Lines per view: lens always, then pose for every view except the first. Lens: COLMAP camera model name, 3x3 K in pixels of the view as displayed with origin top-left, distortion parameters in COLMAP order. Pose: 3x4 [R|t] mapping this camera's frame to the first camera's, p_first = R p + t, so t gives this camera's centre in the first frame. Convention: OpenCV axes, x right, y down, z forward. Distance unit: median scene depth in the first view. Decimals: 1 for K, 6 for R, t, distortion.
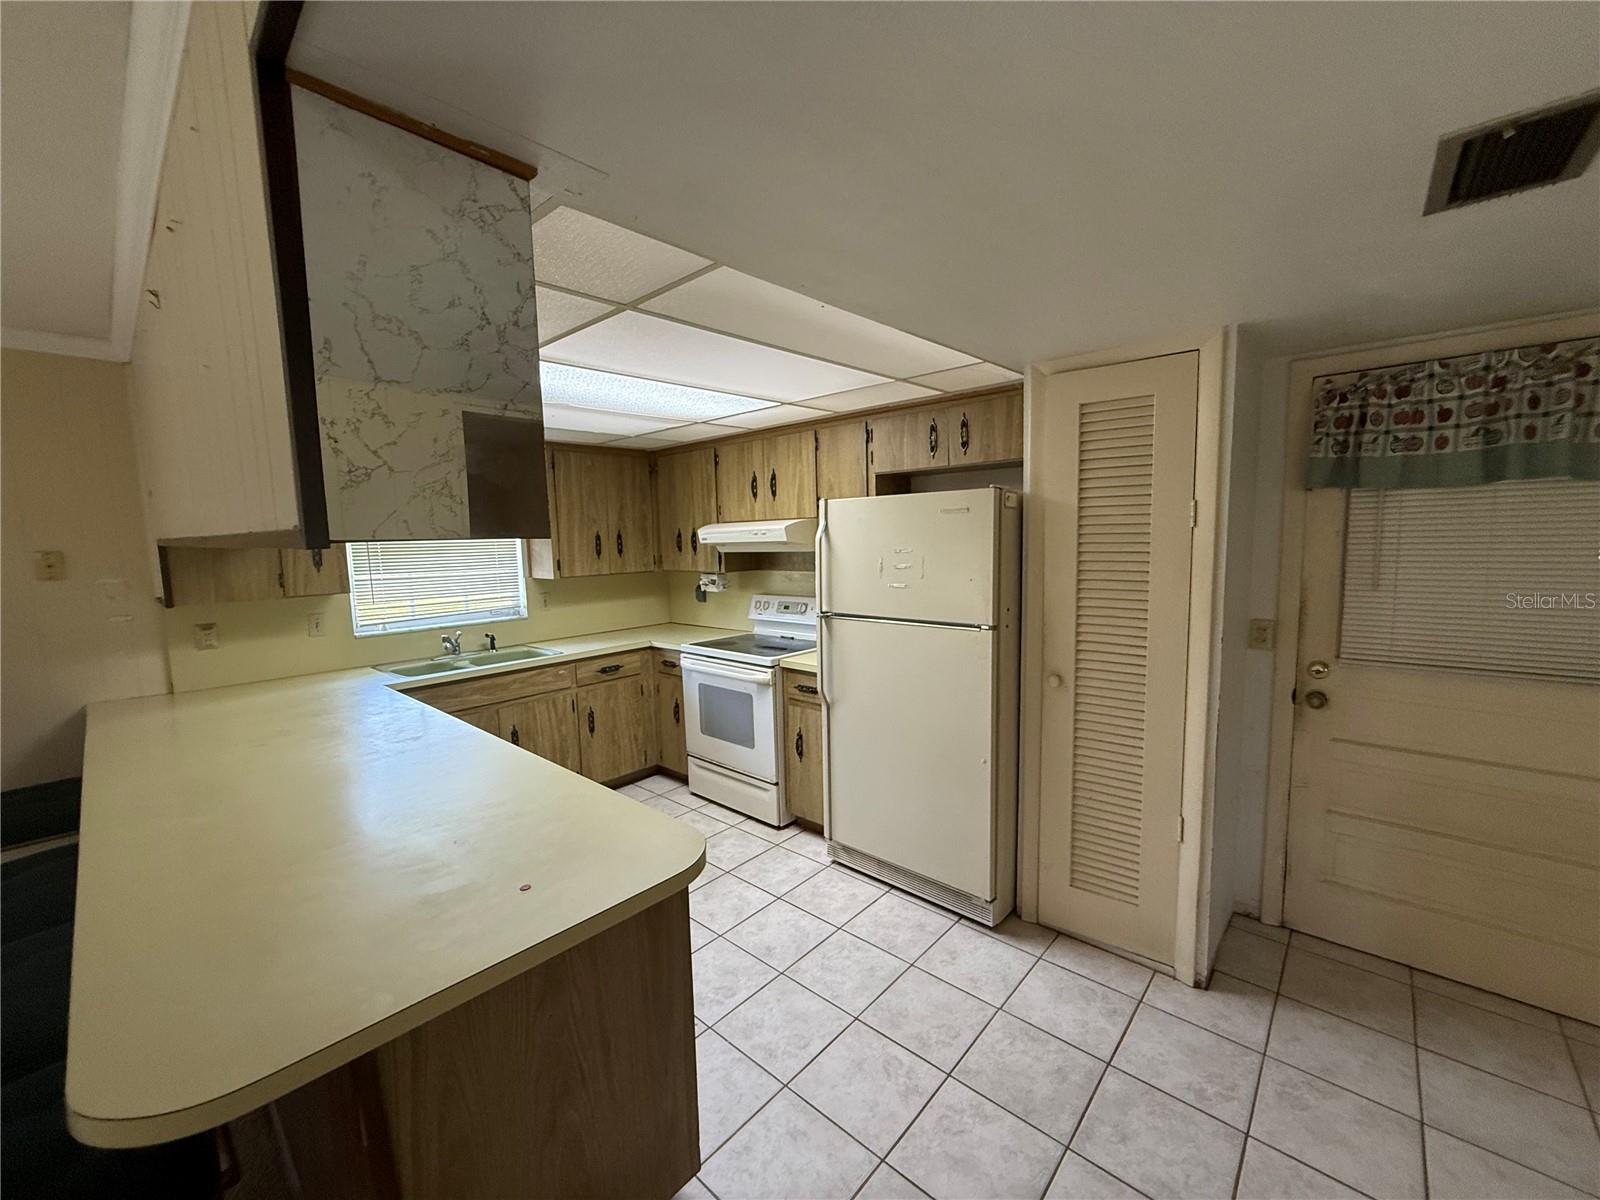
lens RADIAL K [[639.0, 0, 798.2], [0, 639.0, 599.0], [0, 0, 1]] dist [0.001081, 0.000469]
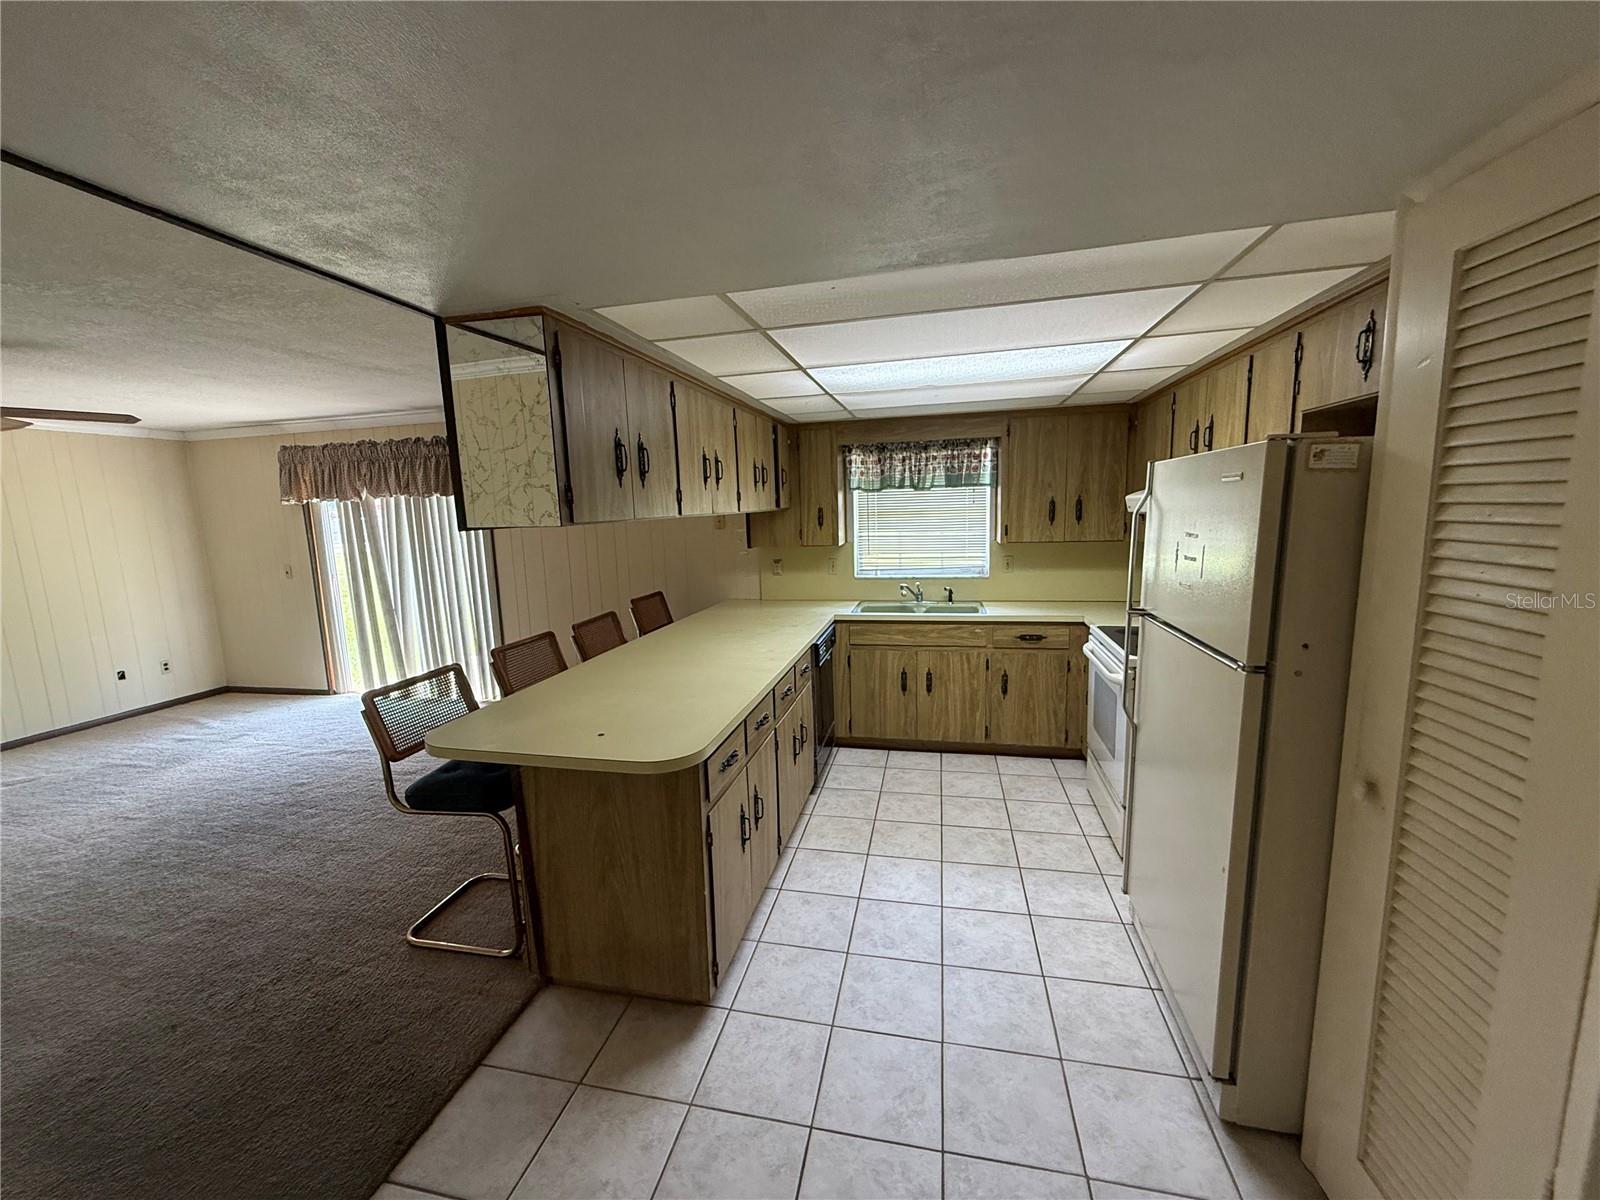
lens RADIAL K [[639.0, 0, 798.2], [0, 639.0, 599.0], [0, 0, 1]] dist [0.001081, 0.000469]
pose [[0.495306, 0.133910, -0.858335, 0.390338], [-0.069664, 0.990989, 0.114405, -0.040032], [0.865921, 0.003130, 0.500172, 0.198555]]
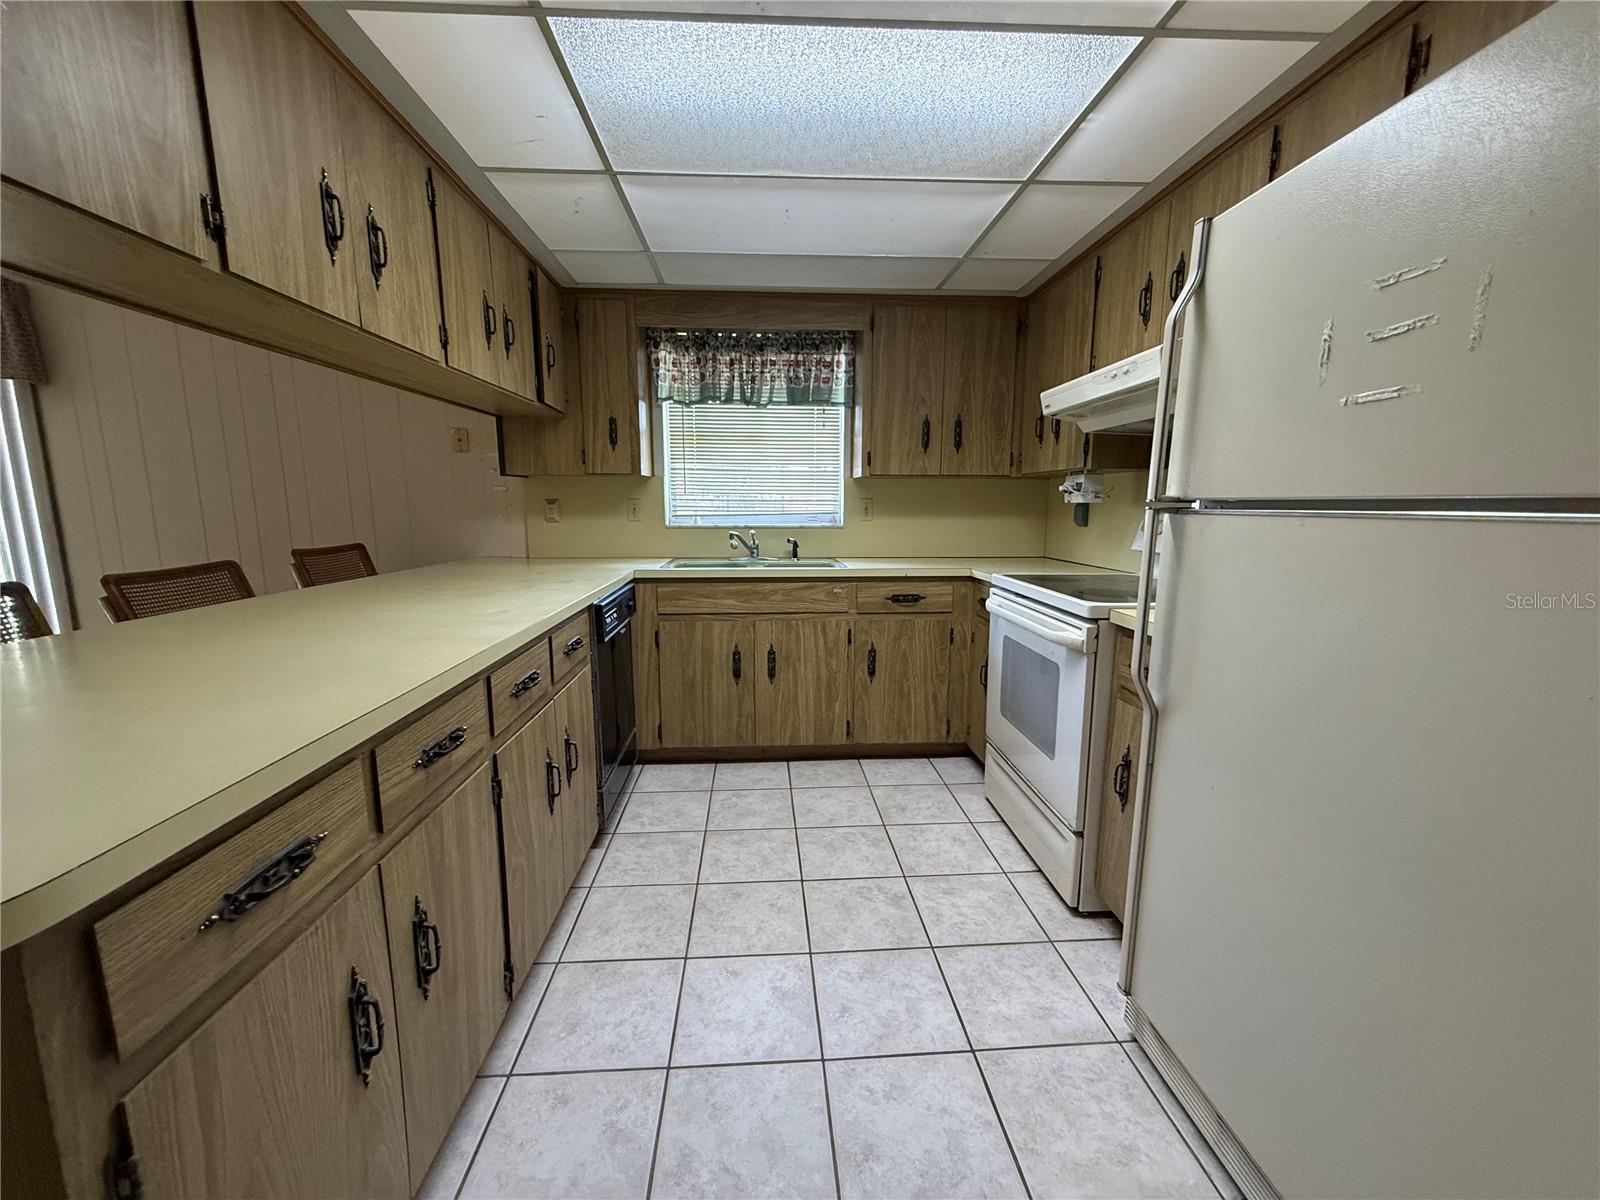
lens RADIAL K [[639.0, 0, 798.2], [0, 639.0, 599.0], [0, 0, 1]] dist [0.001081, 0.000469]
pose [[0.715551, 0.131124, -0.686144, 0.130380], [-0.090220, 0.991346, 0.095362, 0.053926], [0.692710, -0.006332, 0.721188, 0.400135]]
